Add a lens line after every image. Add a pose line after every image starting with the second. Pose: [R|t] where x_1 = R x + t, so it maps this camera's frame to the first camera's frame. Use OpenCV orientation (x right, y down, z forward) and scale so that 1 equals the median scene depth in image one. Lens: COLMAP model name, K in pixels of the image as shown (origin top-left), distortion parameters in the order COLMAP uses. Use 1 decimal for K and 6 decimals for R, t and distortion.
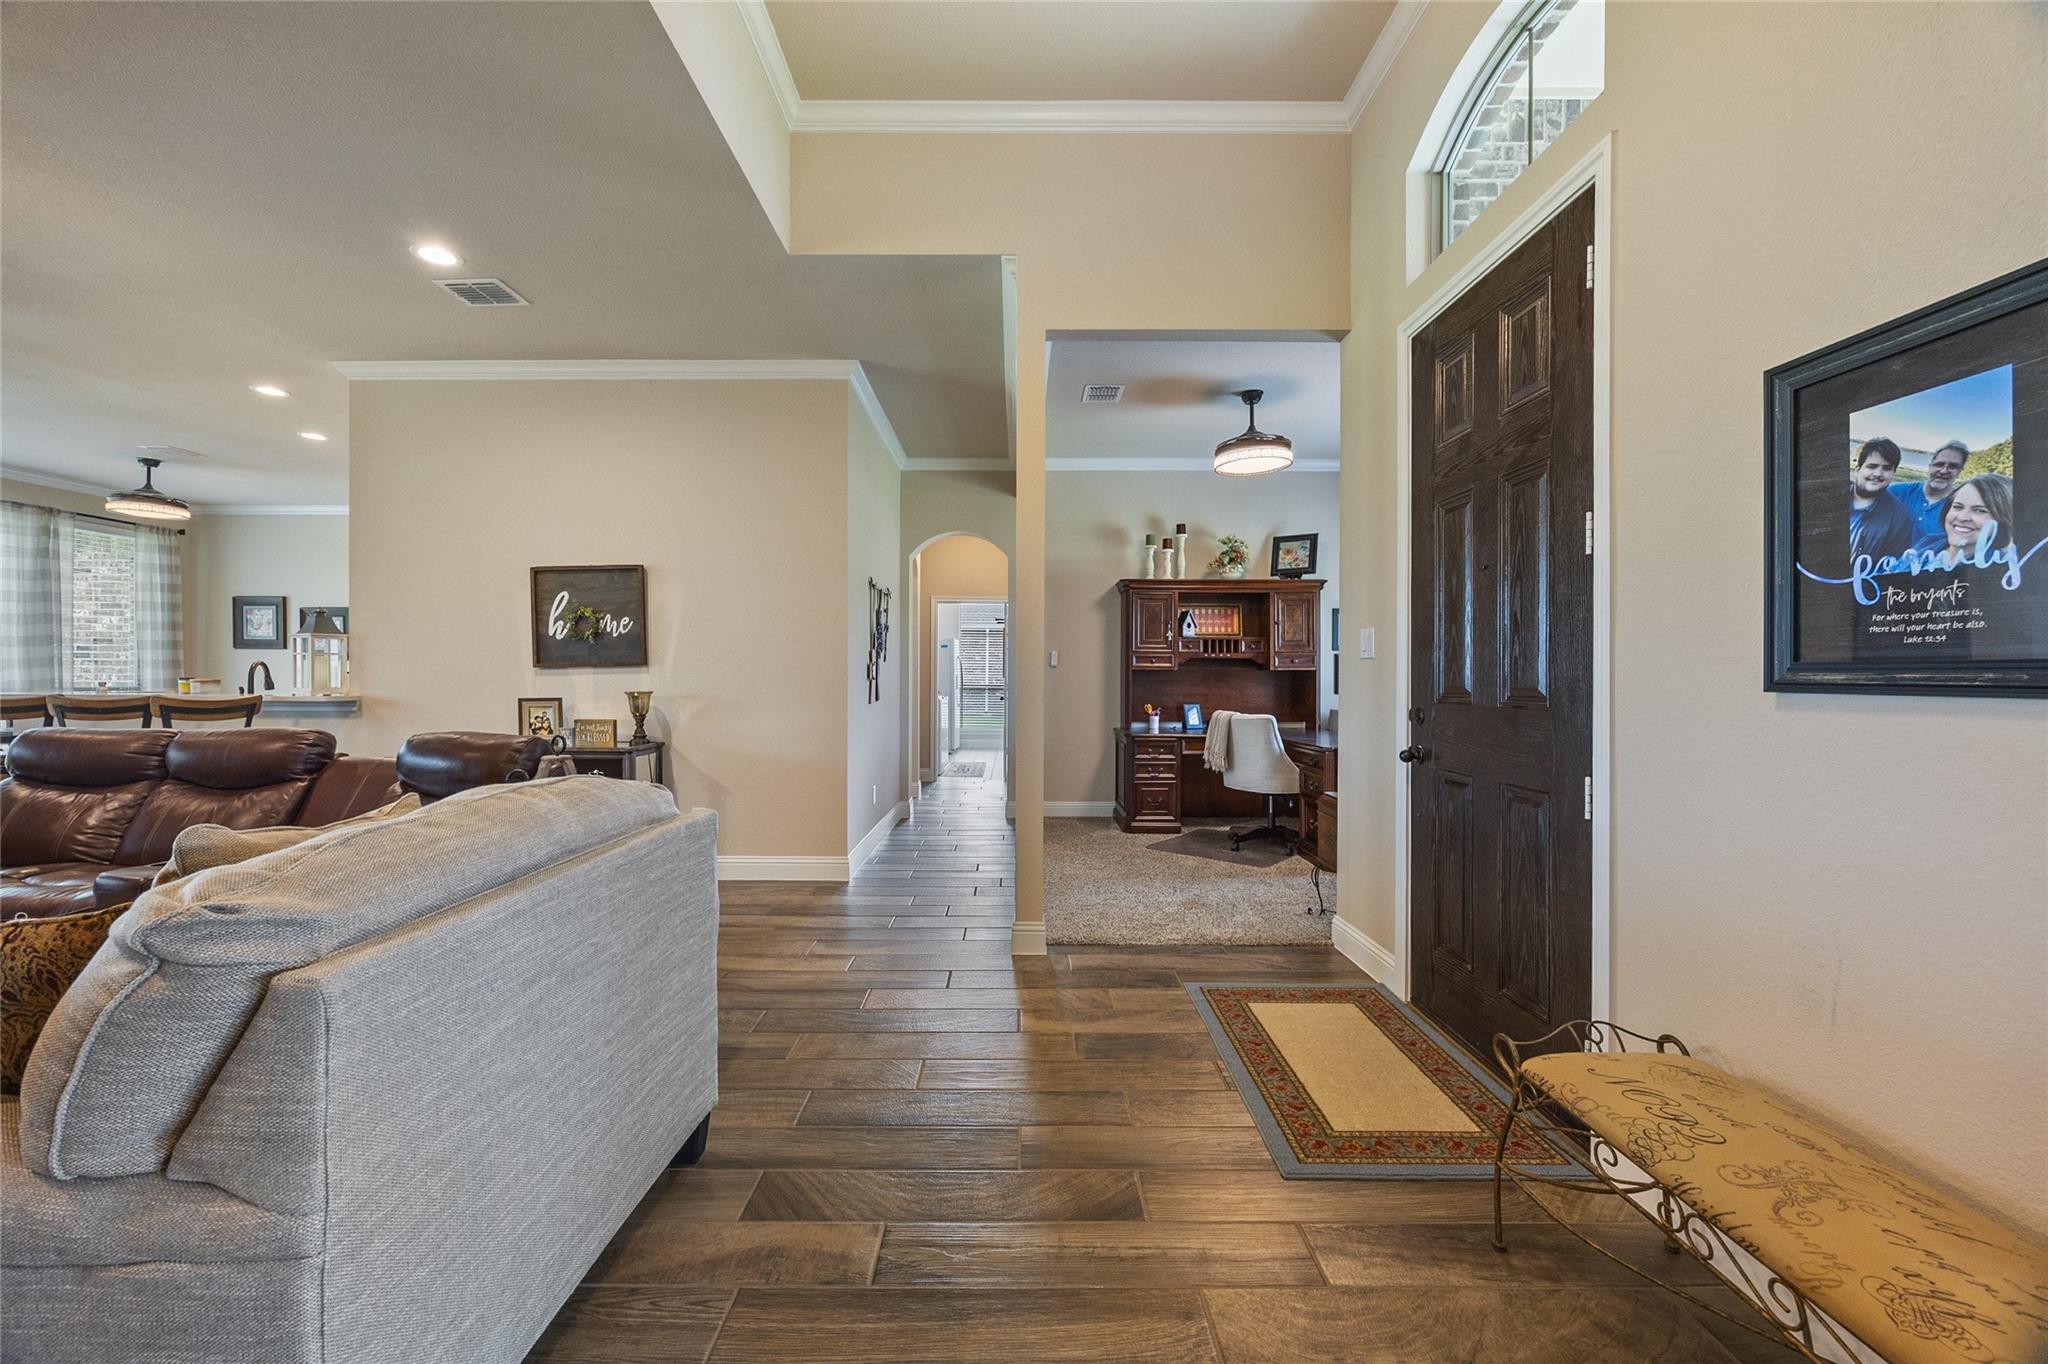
lens RADIAL K [[798.4, 0, 1023.0], [0, 798.4, 683.2], [0, 0, 1]] dist [0.000258, 0.000036]
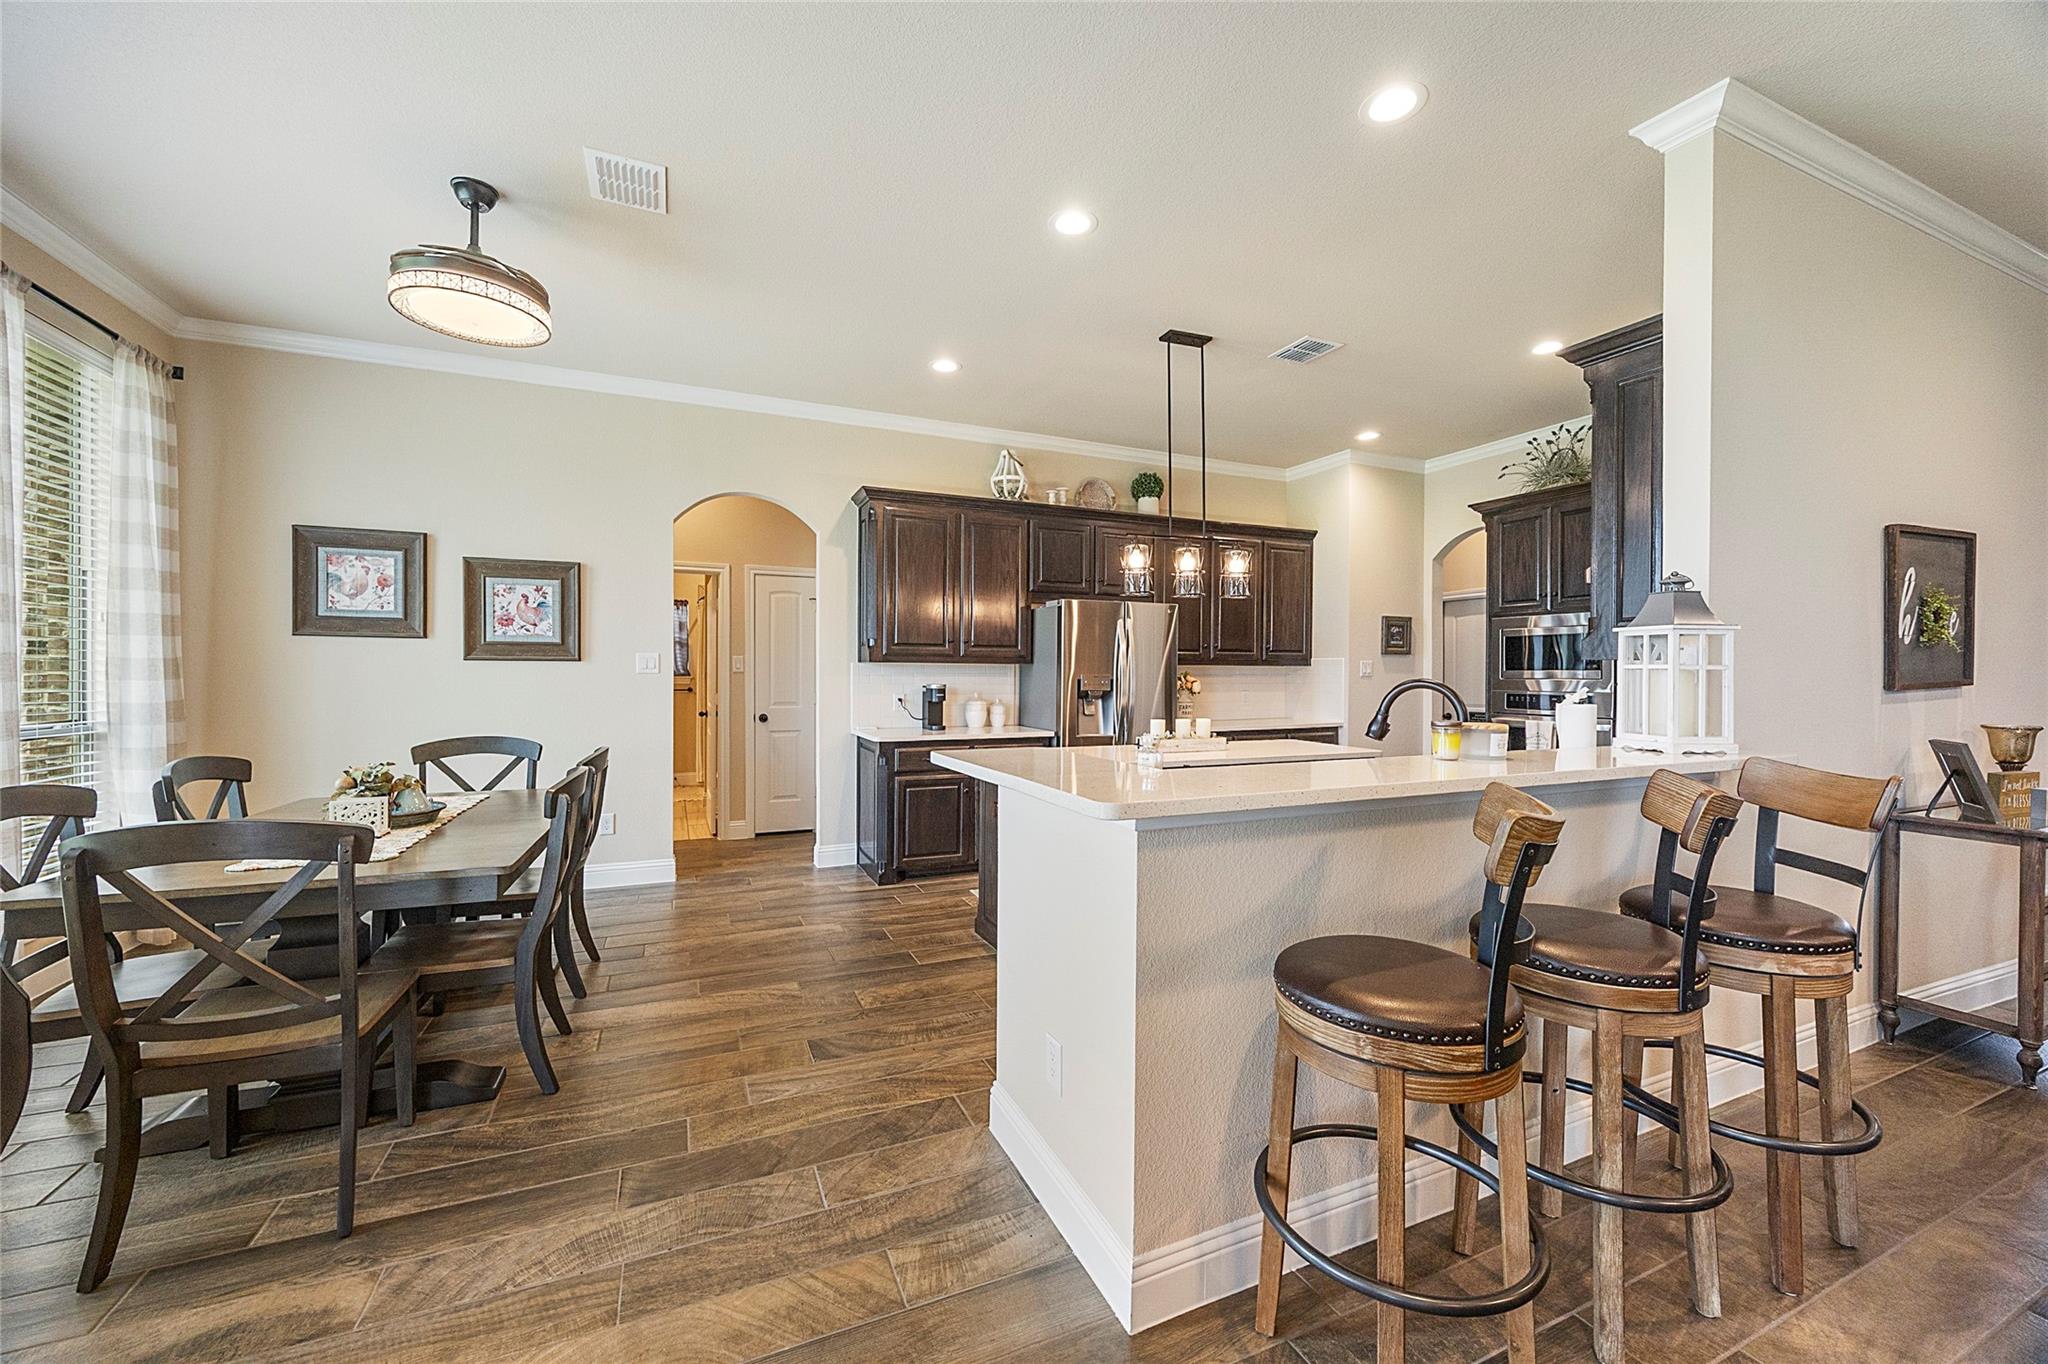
lens RADIAL K [[798.4, 0, 1021.7], [0, 798.4, 675.9], [0, 0, 1]] dist [0.000258, 0.000036]
pose [[0.916331, -0.005986, 0.400377, -0.782439], [0.003325, 0.999968, 0.007340, -0.021120], [-0.400408, -0.005395, 0.916321, 0.391235]]
